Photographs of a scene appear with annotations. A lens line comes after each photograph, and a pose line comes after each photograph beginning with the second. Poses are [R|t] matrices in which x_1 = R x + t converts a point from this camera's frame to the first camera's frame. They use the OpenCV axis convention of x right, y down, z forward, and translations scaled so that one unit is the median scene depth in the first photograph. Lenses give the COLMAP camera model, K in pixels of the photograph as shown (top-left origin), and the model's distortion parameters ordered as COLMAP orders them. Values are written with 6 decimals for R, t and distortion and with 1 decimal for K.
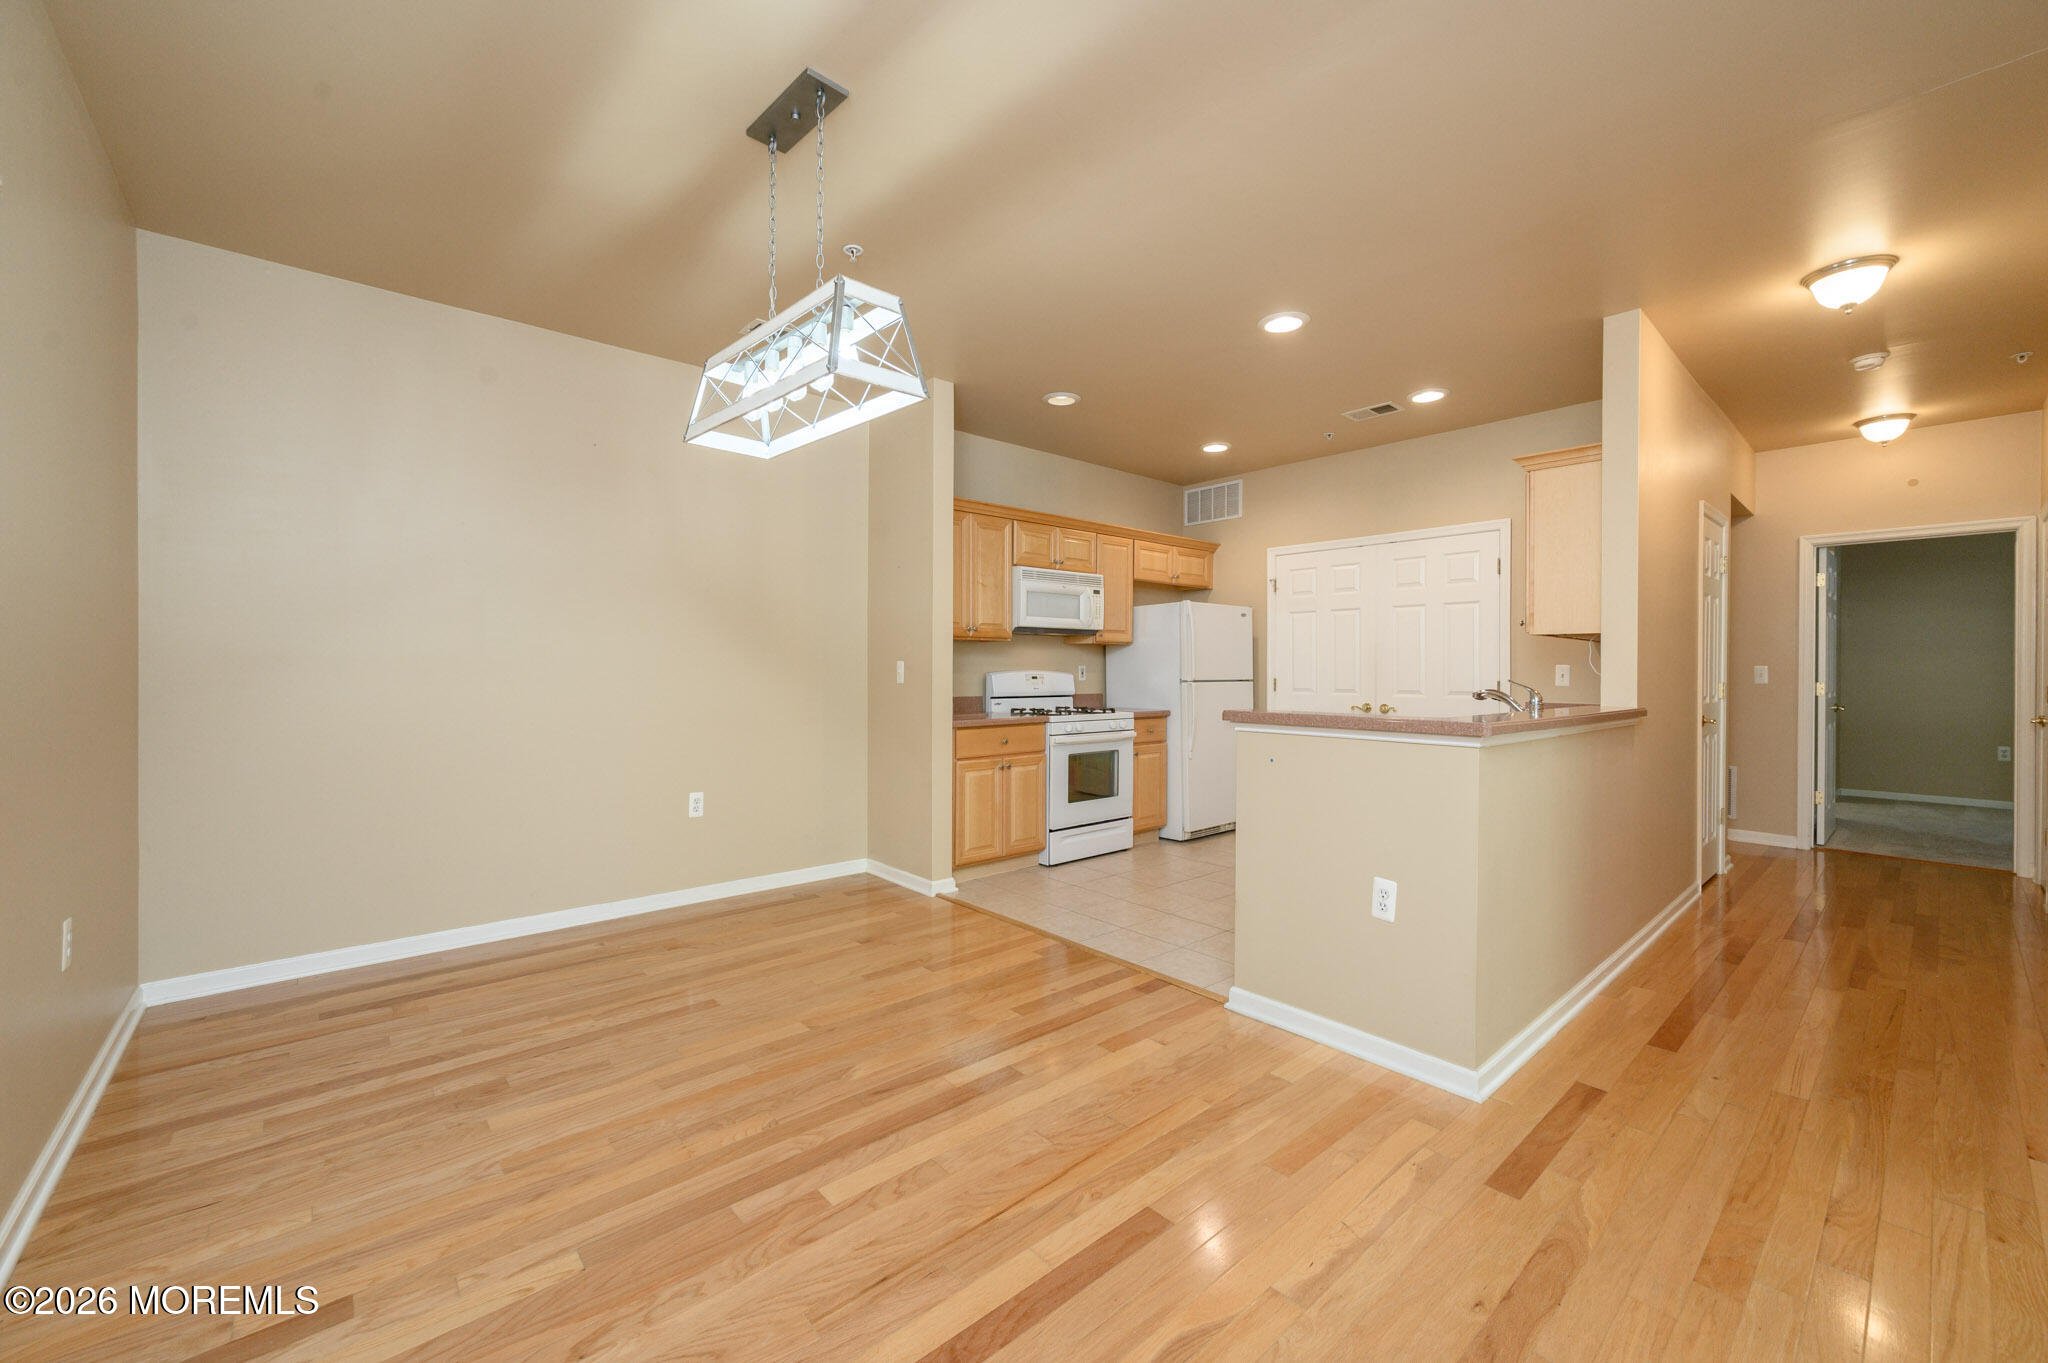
lens RADIAL K [[805.8, 0, 1011.3], [0, 805.8, 664.6], [0, 0, 1]] dist [-0.001045, -0.000334]
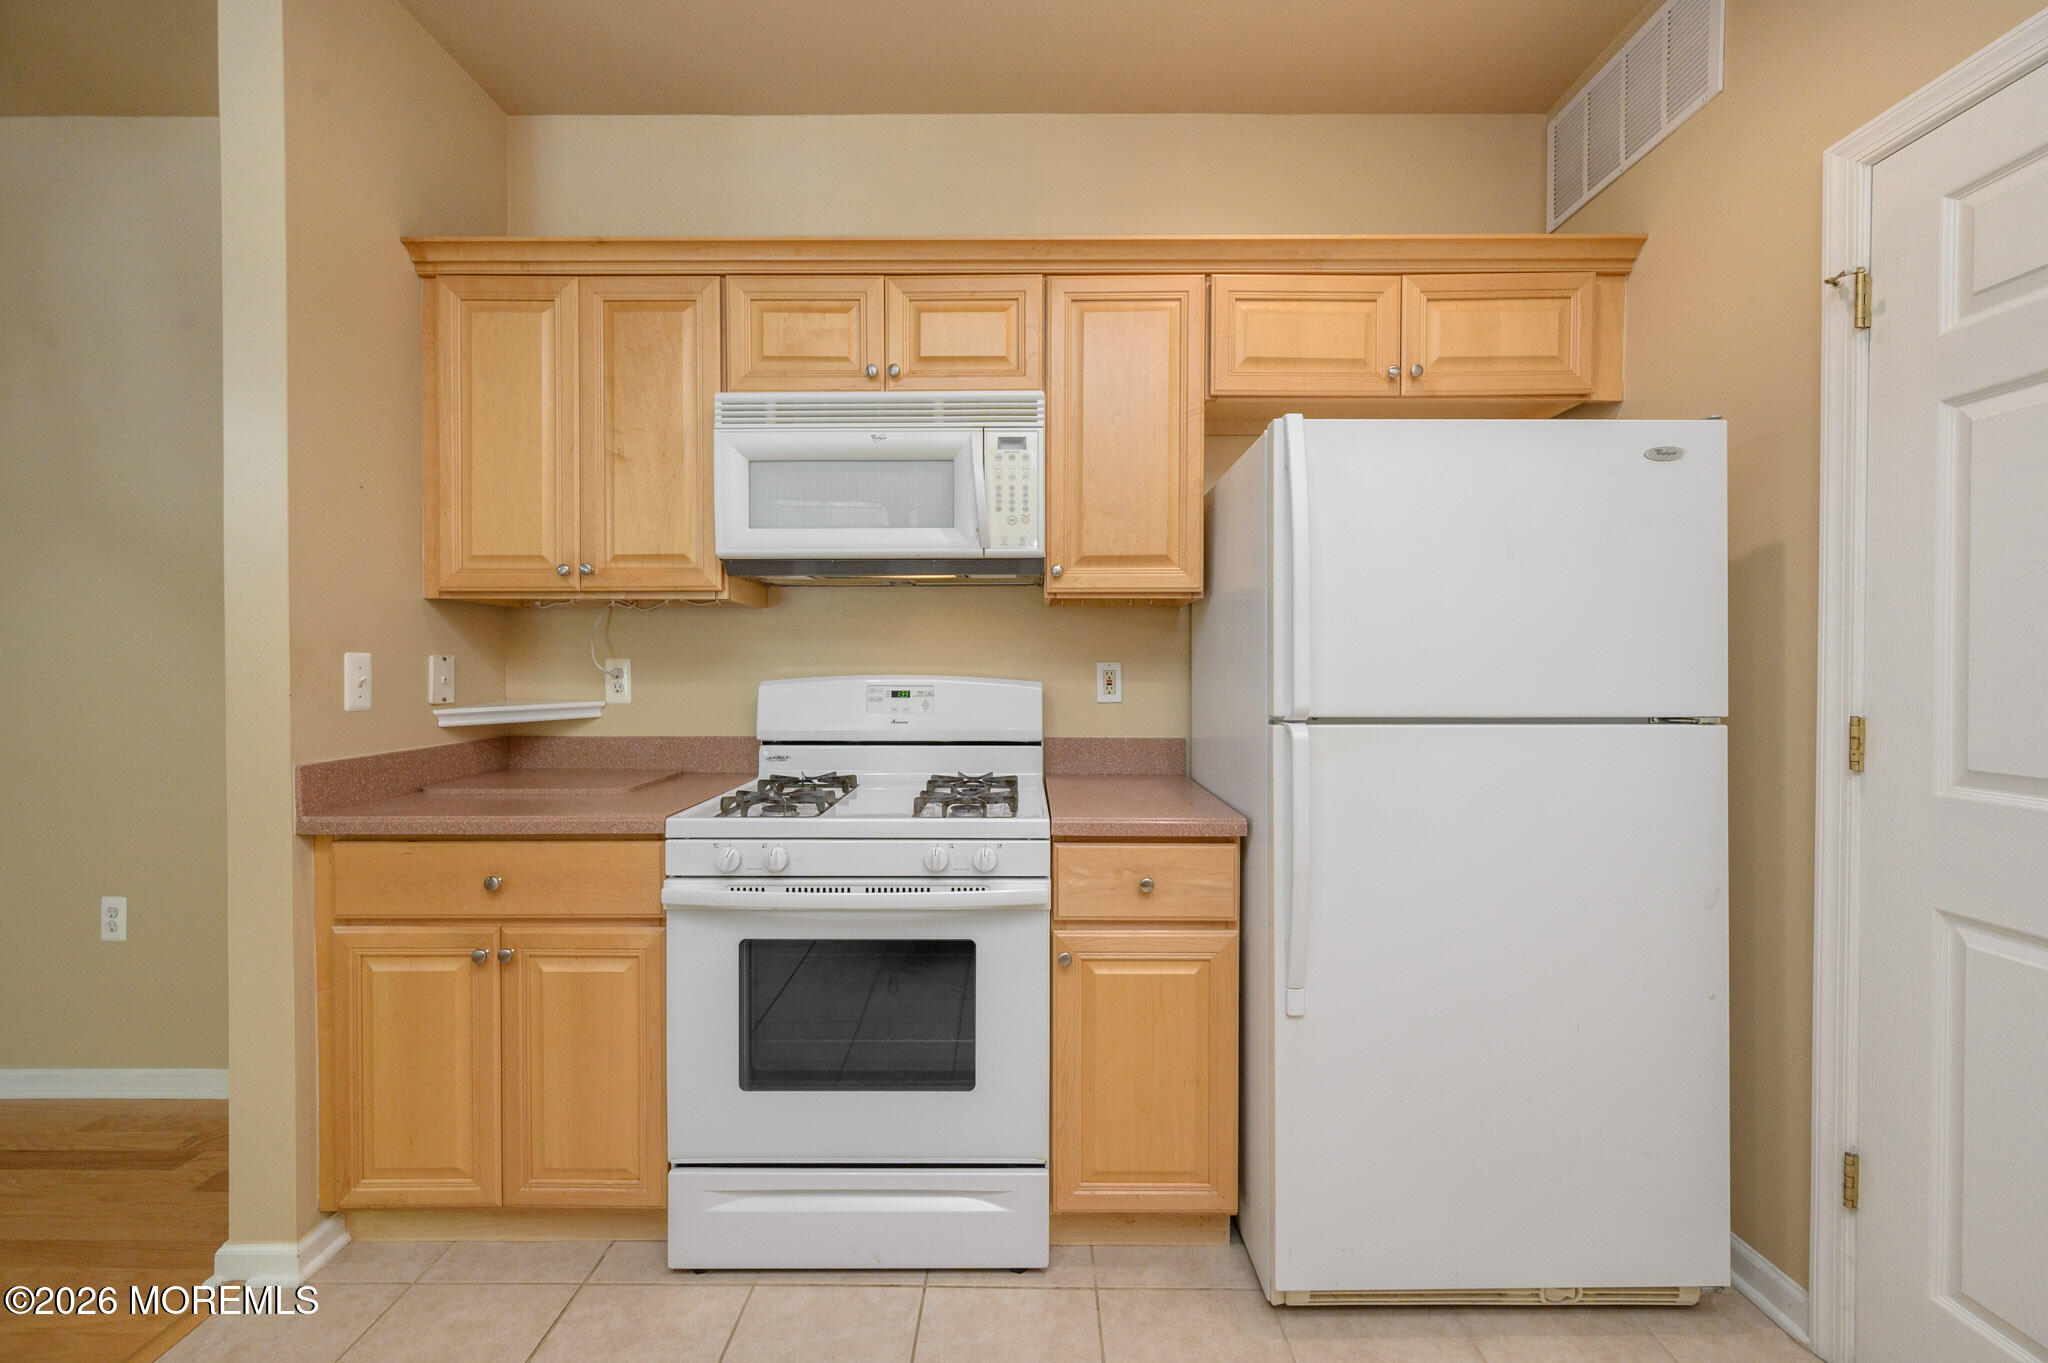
lens RADIAL K [[805.8, 0, 1023.6], [0, 805.8, 673.5], [0, 0, 1]] dist [-0.001045, -0.000334]
pose [[0.755108, 0.005413, -0.655579, 0.354998], [0.005124, 0.999887, 0.014158, 0.001323], [0.655581, -0.014050, 0.754994, 0.805335]]
